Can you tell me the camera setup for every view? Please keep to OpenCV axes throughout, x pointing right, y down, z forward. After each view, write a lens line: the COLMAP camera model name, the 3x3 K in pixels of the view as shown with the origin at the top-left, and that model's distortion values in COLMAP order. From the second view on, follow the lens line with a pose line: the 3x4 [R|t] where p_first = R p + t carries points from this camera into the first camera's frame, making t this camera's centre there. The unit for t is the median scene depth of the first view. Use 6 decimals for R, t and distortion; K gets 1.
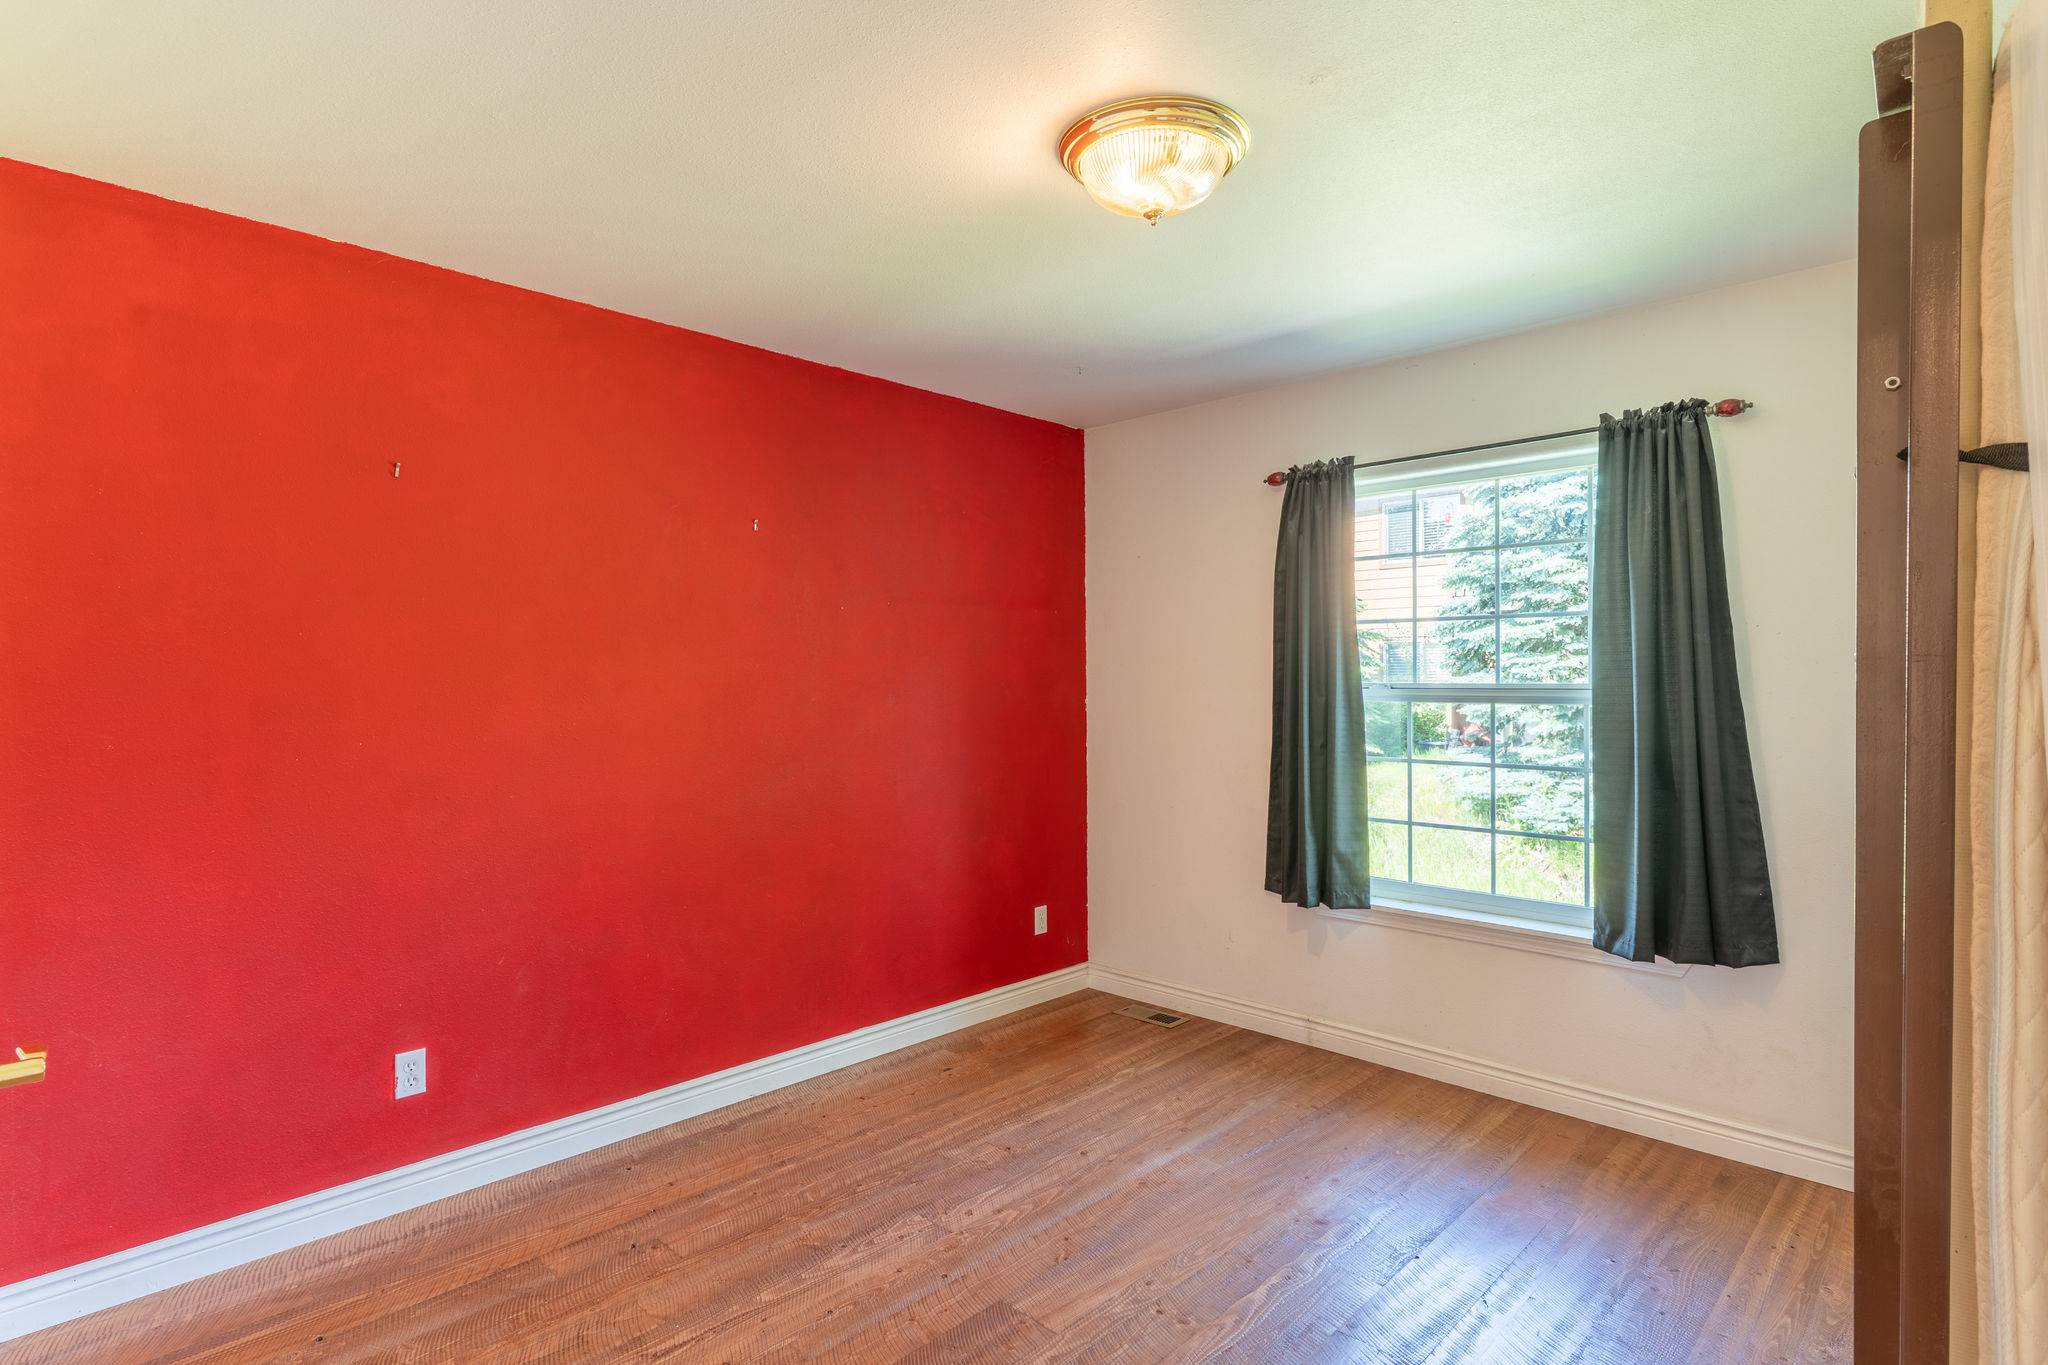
lens RADIAL K [[1051.3, 0, 1009.9], [0, 1051.3, 688.1], [0, 0, 1]] dist [0.006206, 0.000215]
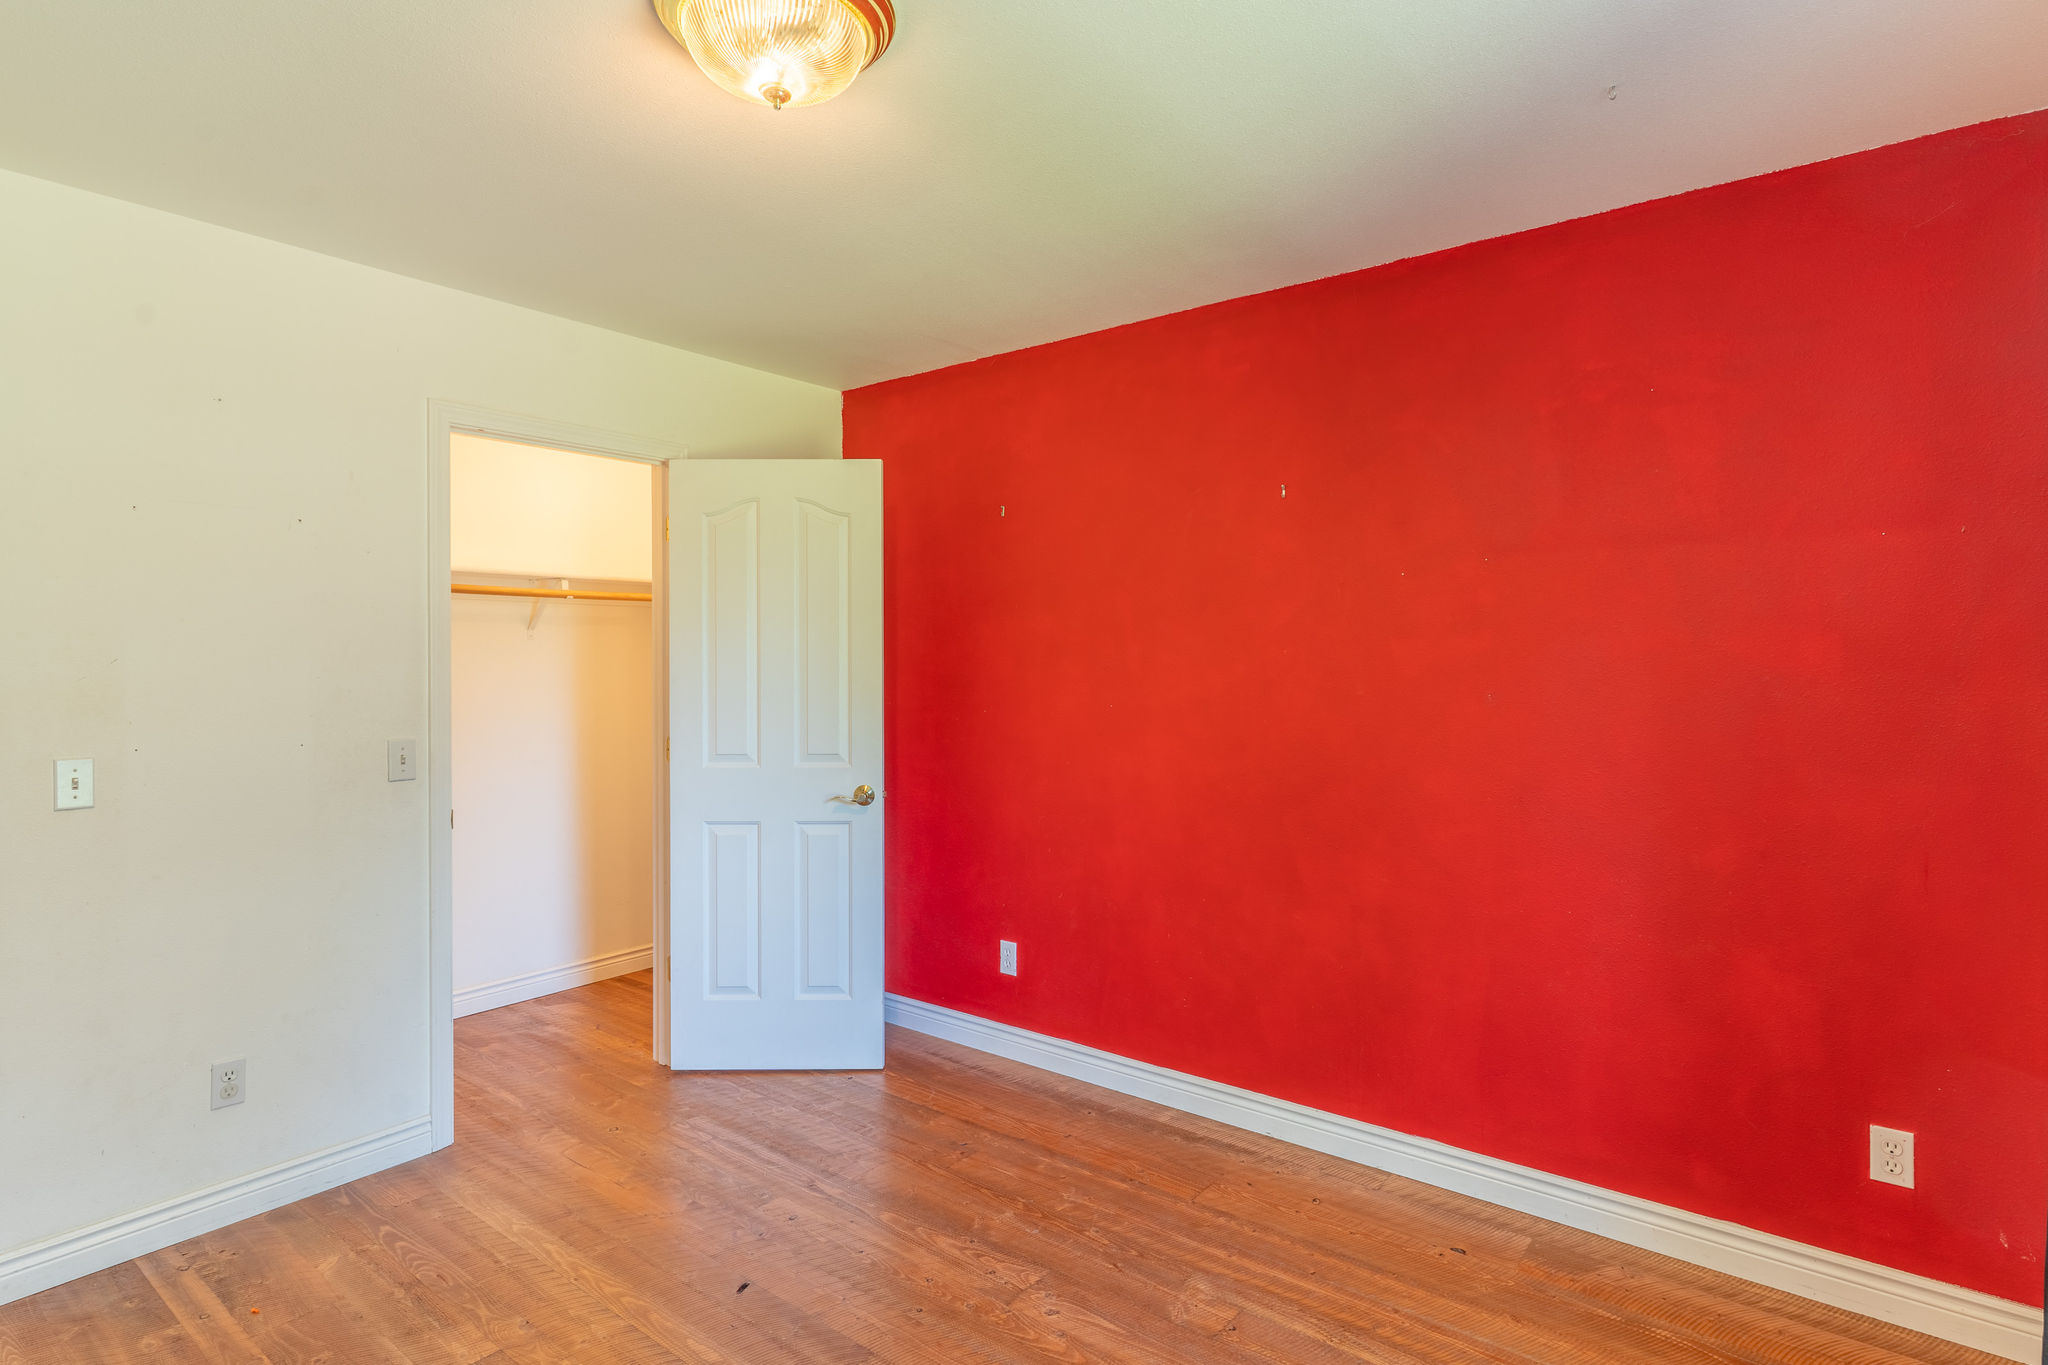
lens RADIAL K [[1051.3, 0, 1014.7], [0, 1051.3, 677.8], [0, 0, 1]] dist [0.006206, 0.000215]
pose [[0.107609, -0.000056, -0.994193, 0.651313], [-0.021427, 0.999768, -0.002376, 0.024304], [0.993962, 0.021558, 0.107583, 0.773303]]
